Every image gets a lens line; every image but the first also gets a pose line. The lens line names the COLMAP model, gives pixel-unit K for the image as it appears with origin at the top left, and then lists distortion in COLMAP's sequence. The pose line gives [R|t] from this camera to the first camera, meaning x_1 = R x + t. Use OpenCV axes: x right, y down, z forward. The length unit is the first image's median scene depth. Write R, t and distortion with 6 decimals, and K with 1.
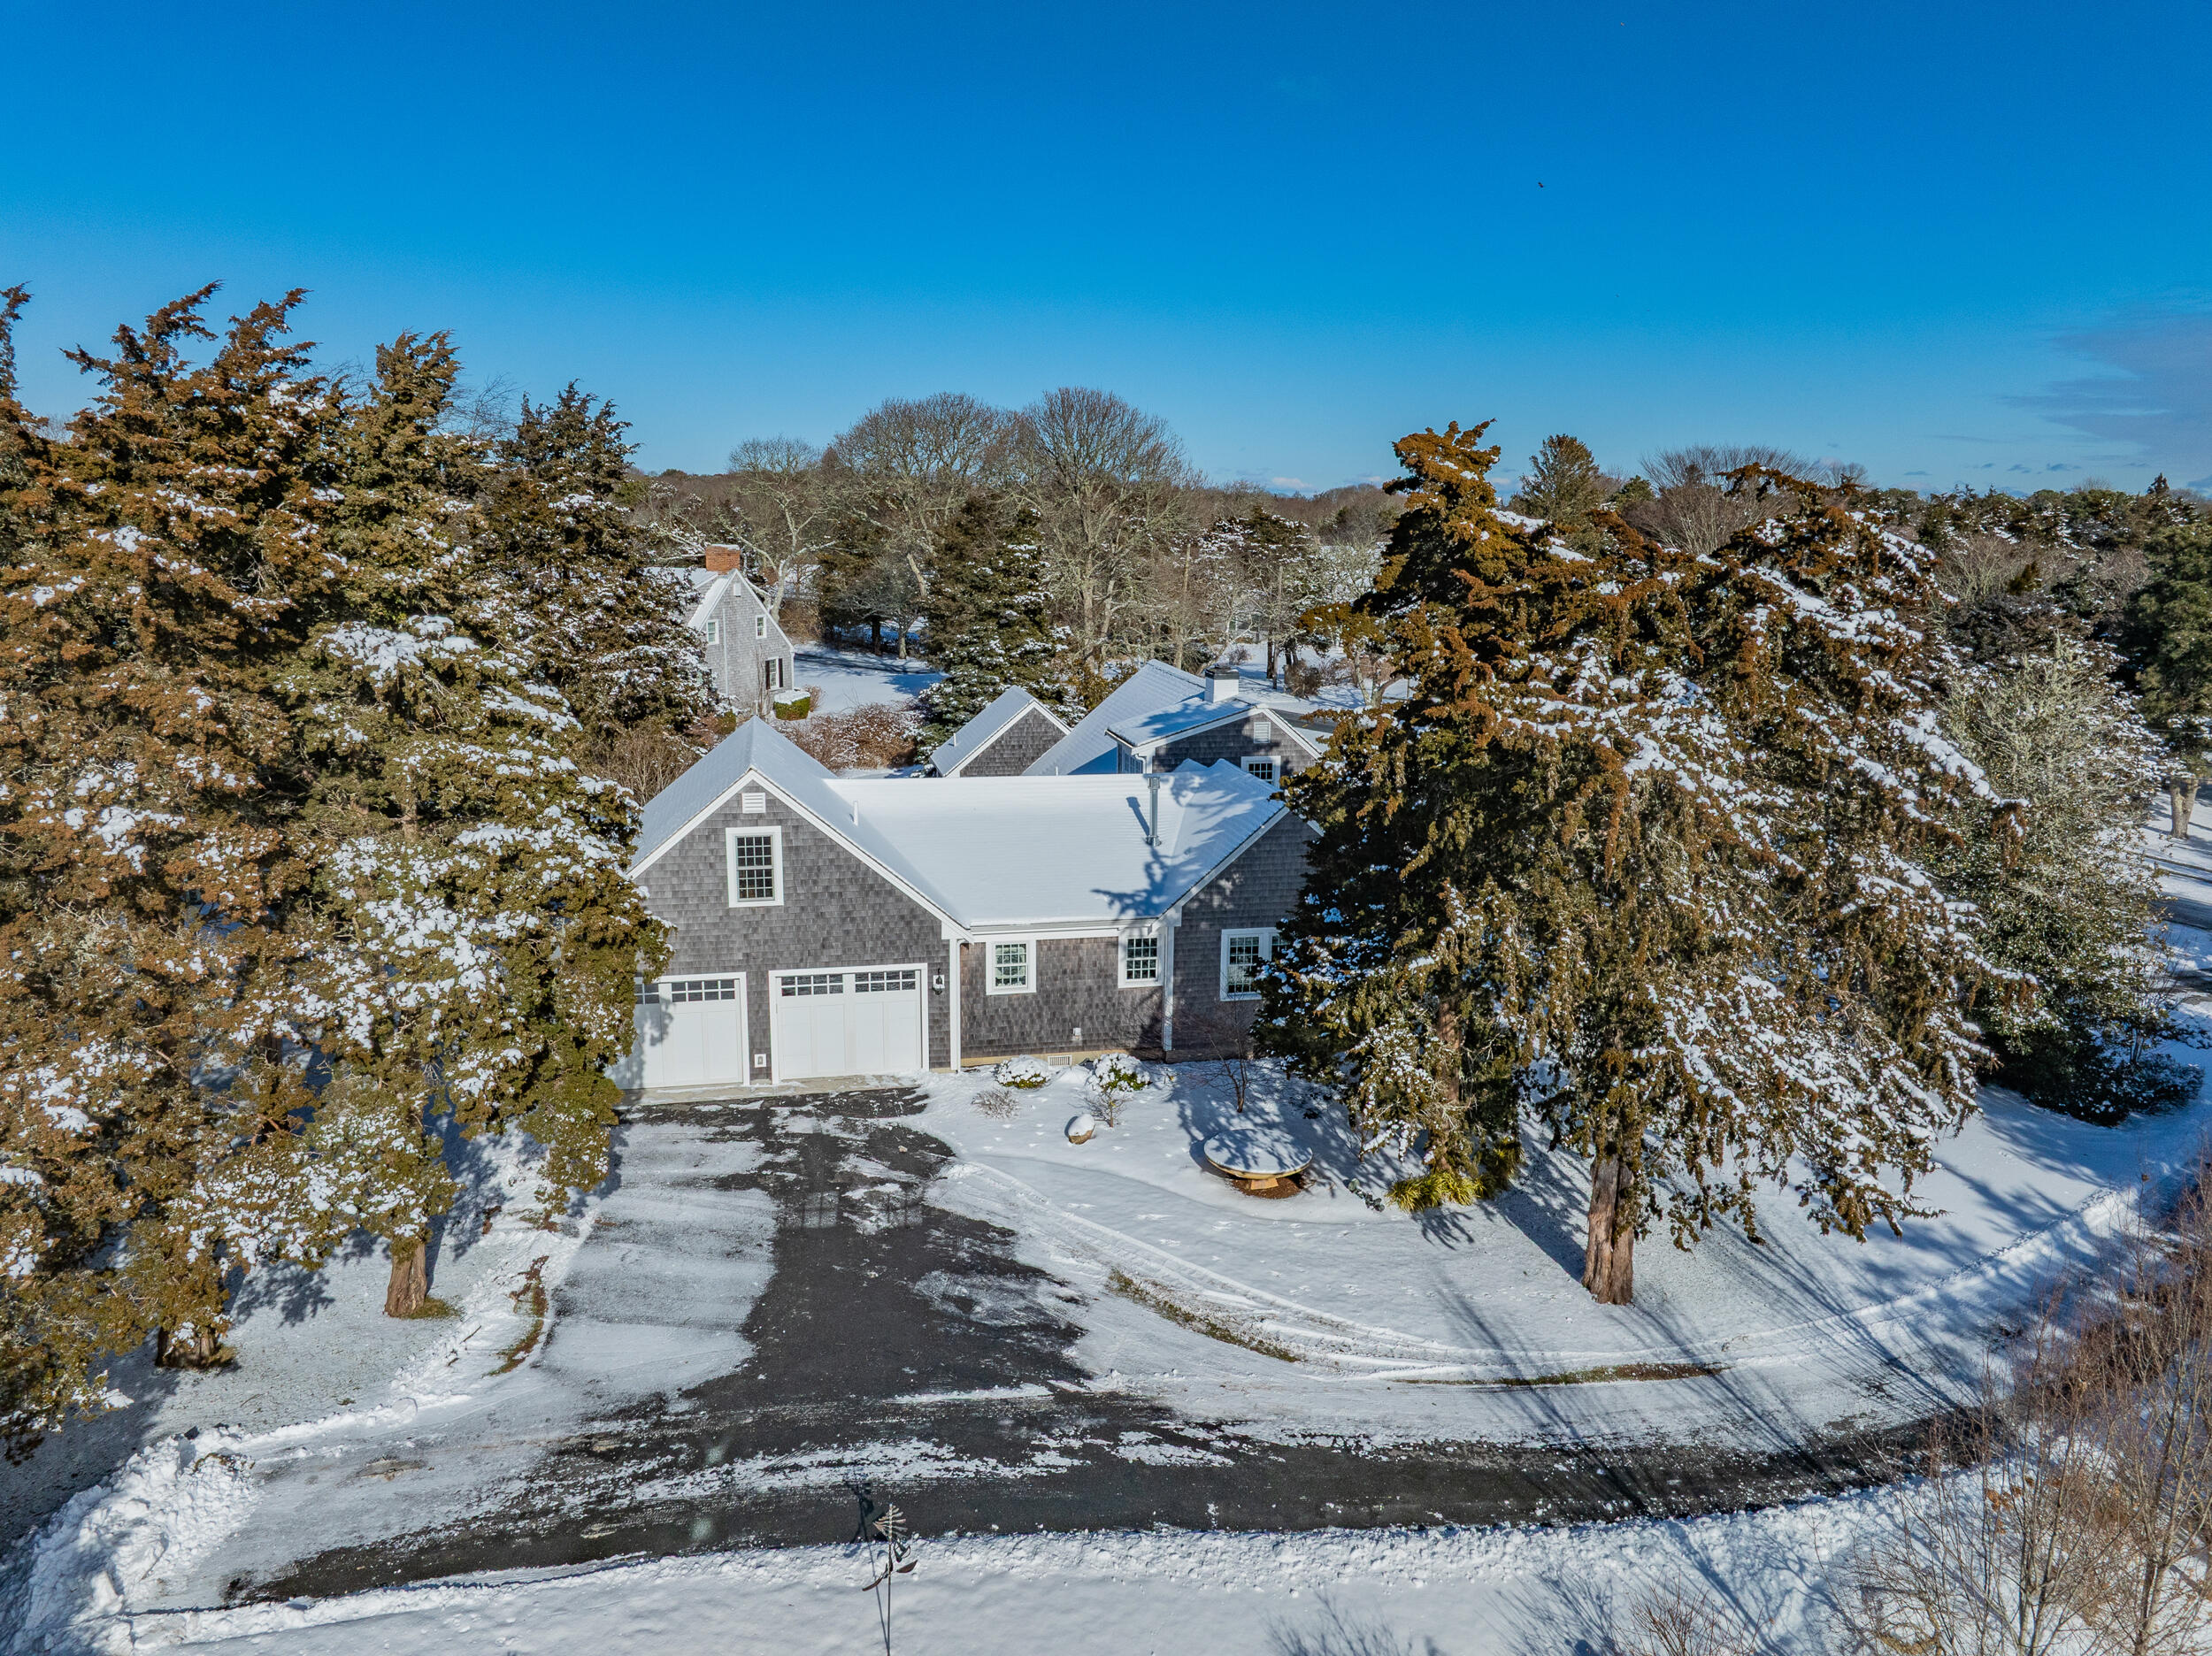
lens RADIAL K [[1563.7, 0, 1106.0], [0, 1563.7, 828.0], [0, 0, 1]] dist [-0.038614, 0.000202]
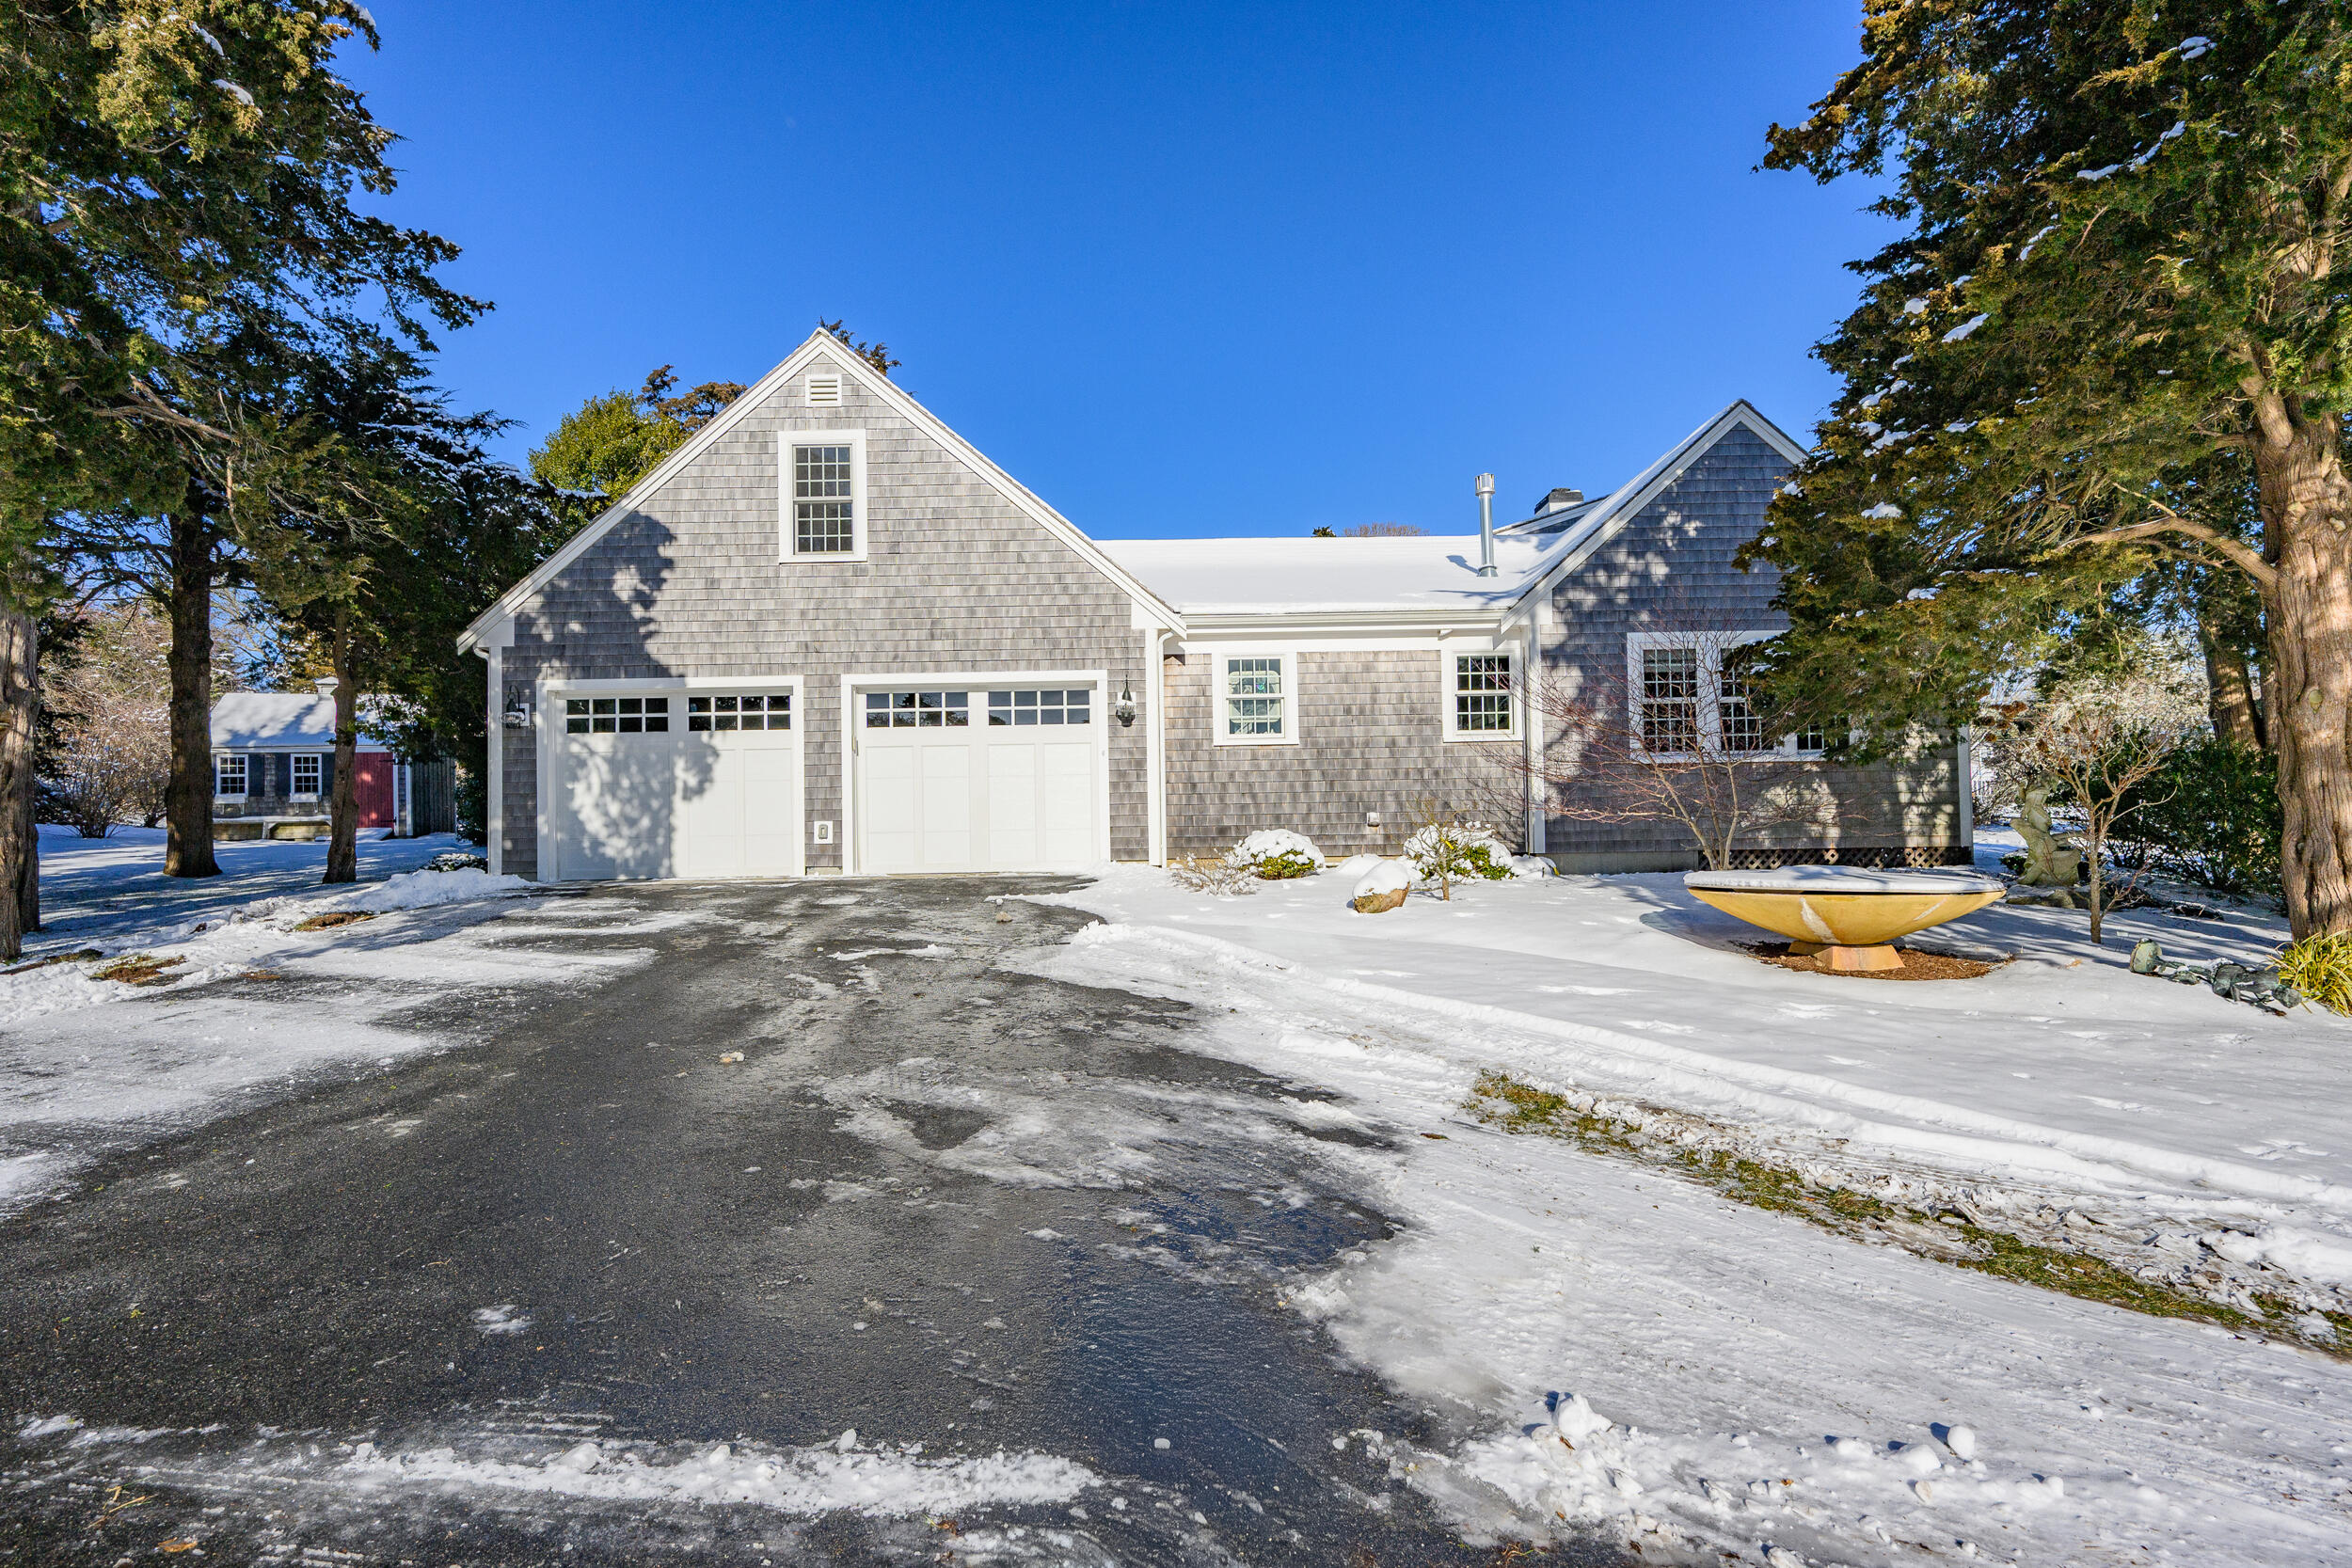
lens RADIAL K [[1093.4, 0, 1175.6], [0, 1093.4, 802.7], [0, 0, 1]] dist [-0.000290, 0.000013]
pose [[0.978315, -0.033962, -0.204322, -0.007338], [-0.012945, 0.974512, -0.223962, 0.228635], [0.206720, 0.221750, 0.952940, 0.632247]]
